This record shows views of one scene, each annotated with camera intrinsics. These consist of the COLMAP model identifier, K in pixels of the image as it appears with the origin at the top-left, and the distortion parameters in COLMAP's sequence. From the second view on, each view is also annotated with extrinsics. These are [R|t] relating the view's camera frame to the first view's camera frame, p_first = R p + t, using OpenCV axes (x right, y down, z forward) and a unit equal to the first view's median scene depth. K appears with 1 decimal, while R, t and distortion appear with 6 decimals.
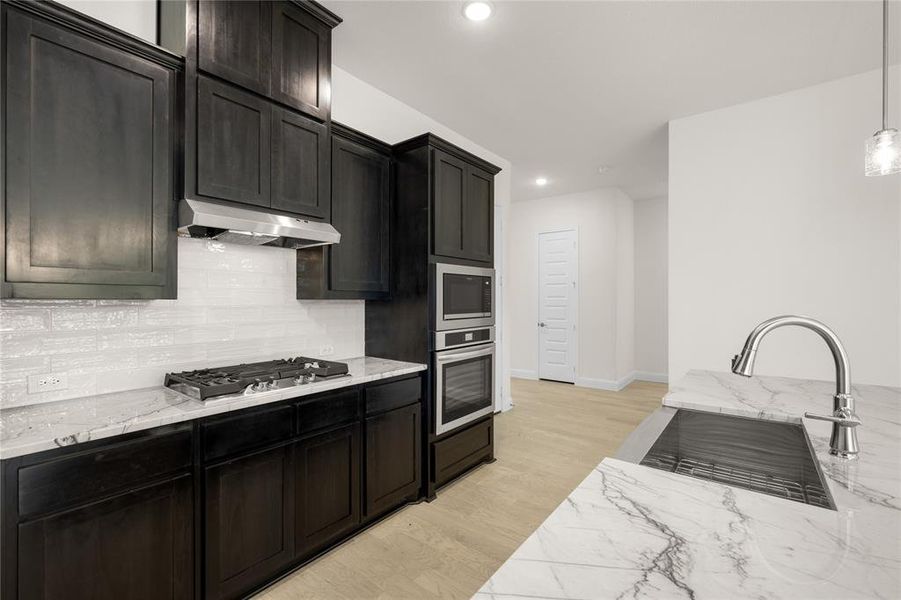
lens RADIAL K [[399.7, 0, 459.8], [0, 399.7, 300.7], [0, 0, 1]] dist [-0.000397, -0.000323]
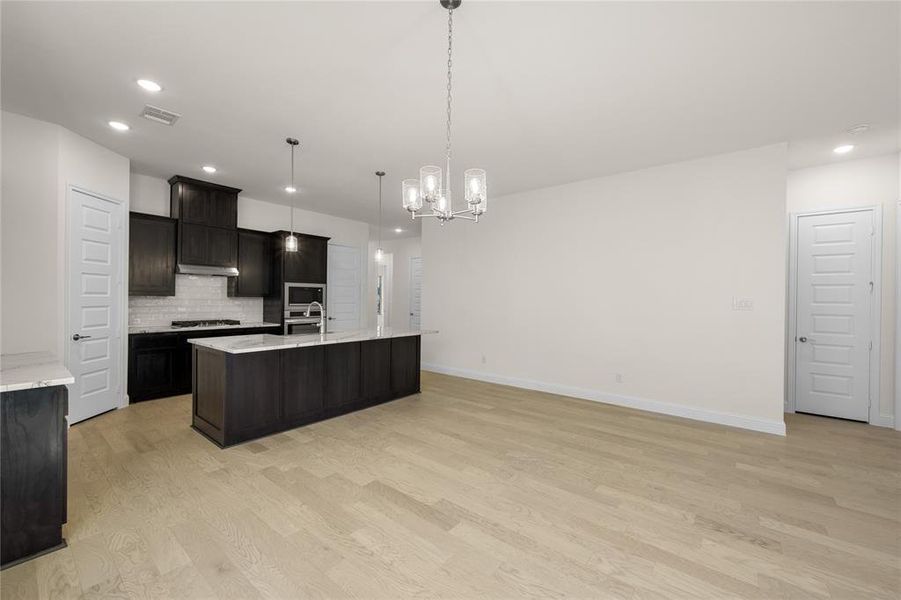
lens RADIAL K [[360.8, 0, 456.2], [0, 360.8, 301.3], [0, 0, 1]] dist [0.001715, -0.000375]
pose [[0.999661, 0.011599, -0.023319, 1.014479], [-0.011504, 0.999925, 0.004220, -0.000377], [0.023366, -0.003951, 0.999719, -1.153194]]
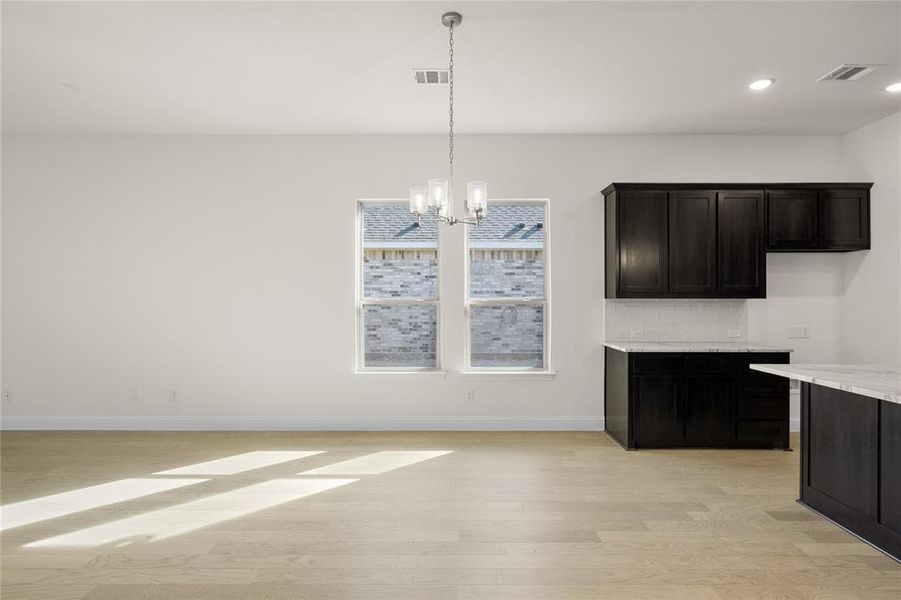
lens RADIAL K [[463.1, 0, 448.6], [0, 463.1, 298.3], [0, 0, 1]] dist [-0.001217, 0.001691]
pose [[-0.807575, -0.000778, -0.589764, 1.585369], [-0.002550, 0.999994, 0.002173, -0.002527], [0.589759, 0.003259, -0.807573, 0.400176]]
